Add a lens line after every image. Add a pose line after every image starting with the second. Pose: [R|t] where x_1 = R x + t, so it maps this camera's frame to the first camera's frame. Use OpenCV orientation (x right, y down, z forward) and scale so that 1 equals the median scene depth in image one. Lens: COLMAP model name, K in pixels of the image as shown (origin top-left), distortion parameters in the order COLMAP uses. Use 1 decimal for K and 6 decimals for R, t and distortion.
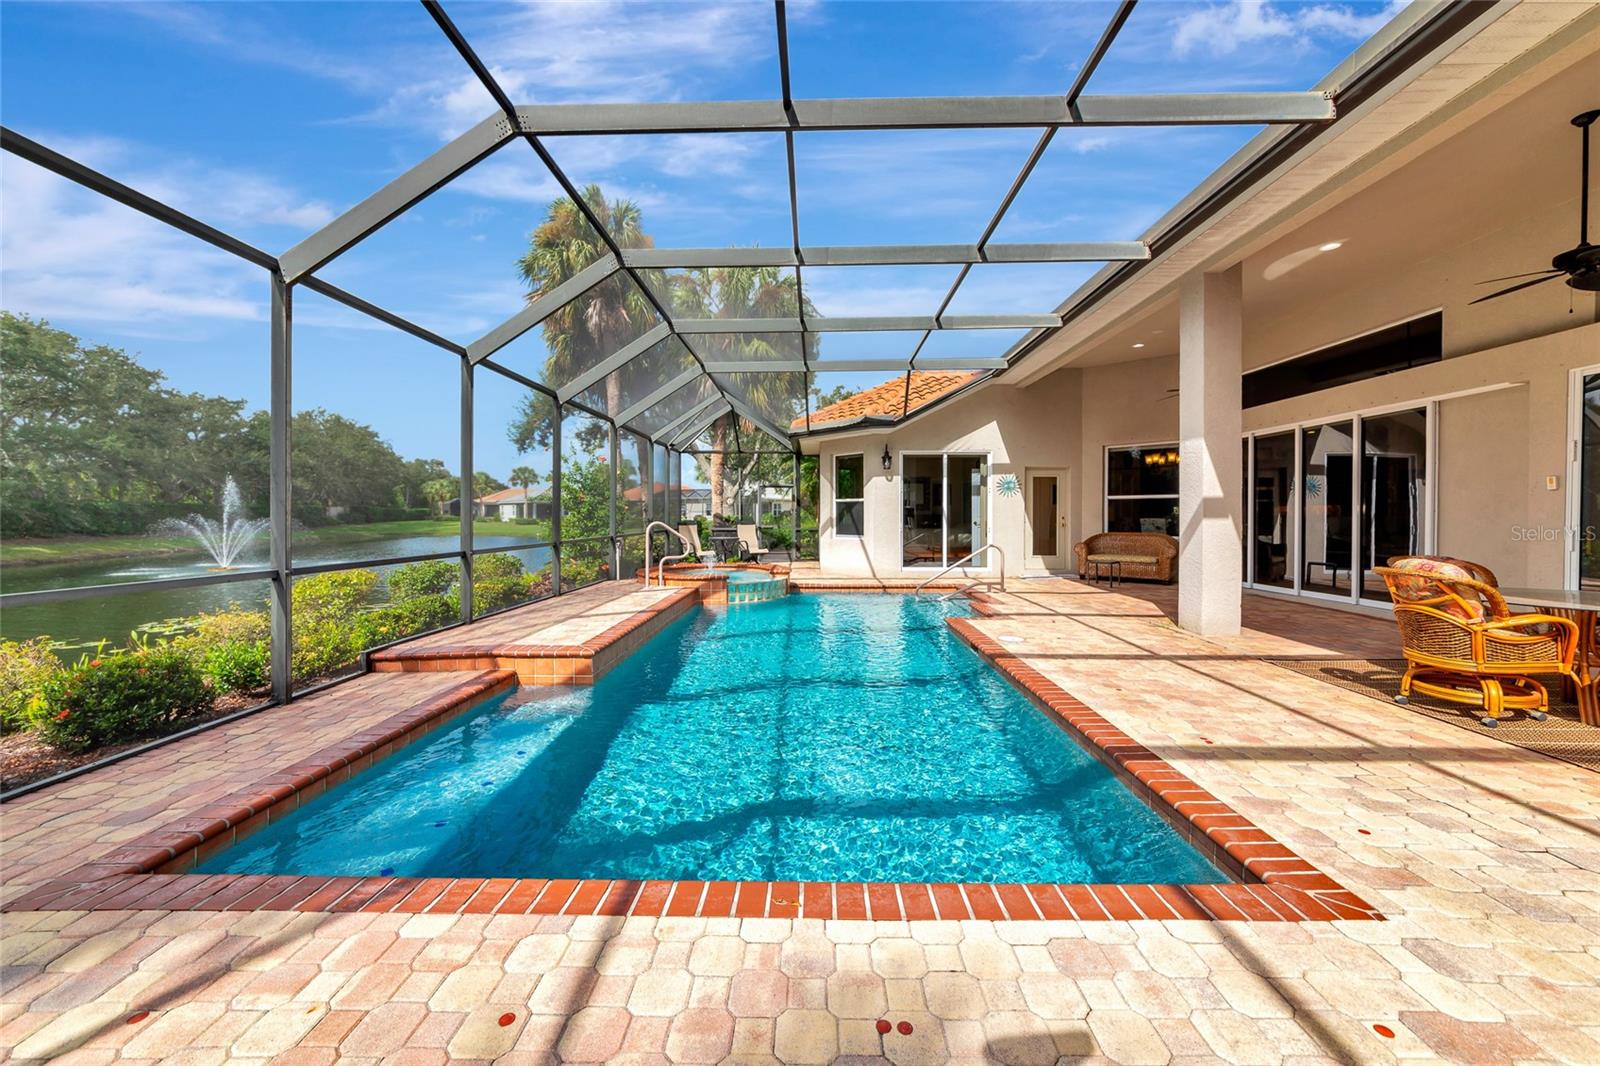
lens RADIAL K [[611.8, 0, 804.2], [0, 611.8, 522.2], [0, 0, 1]] dist [0.000291, 0.000451]
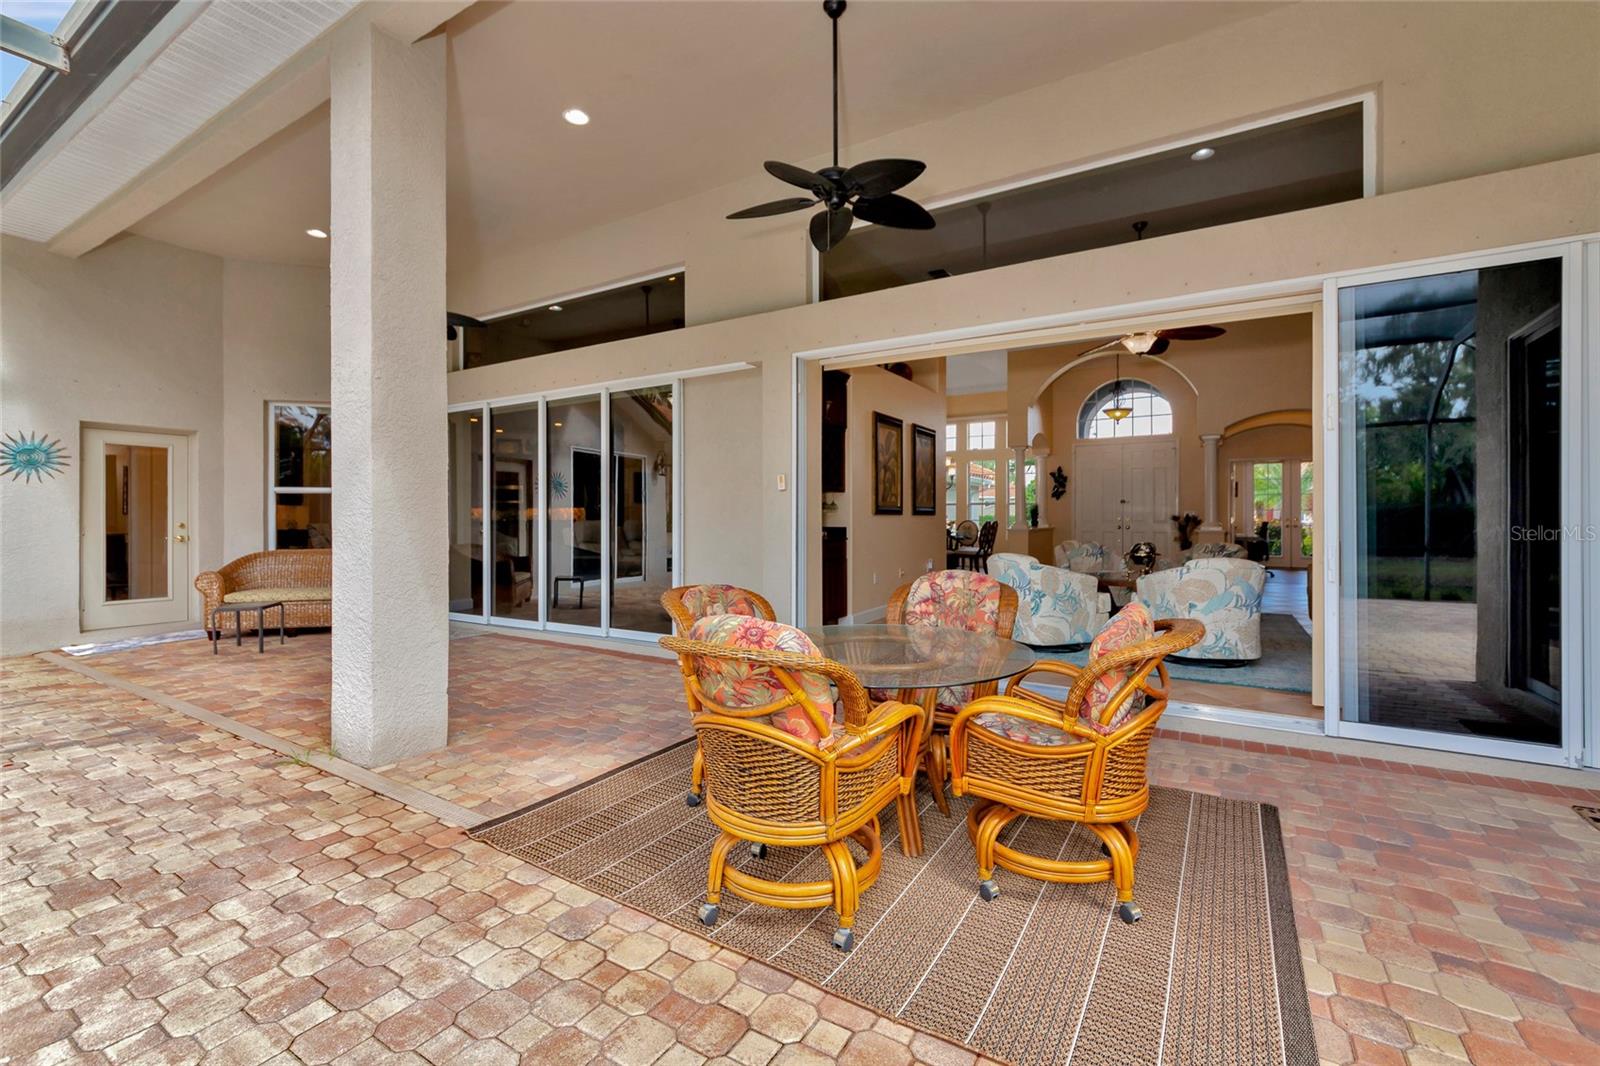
lens RADIAL K [[665.2, 0, 798.9], [0, 665.2, 512.1], [0, 0, 1]] dist [-0.008311, -0.000423]
pose [[0.510258, 0.005298, 0.860005, 0.319802], [0.012787, 0.999824, -0.013746, -0.006050], [-0.859926, 0.018011, 0.510100, 0.377729]]
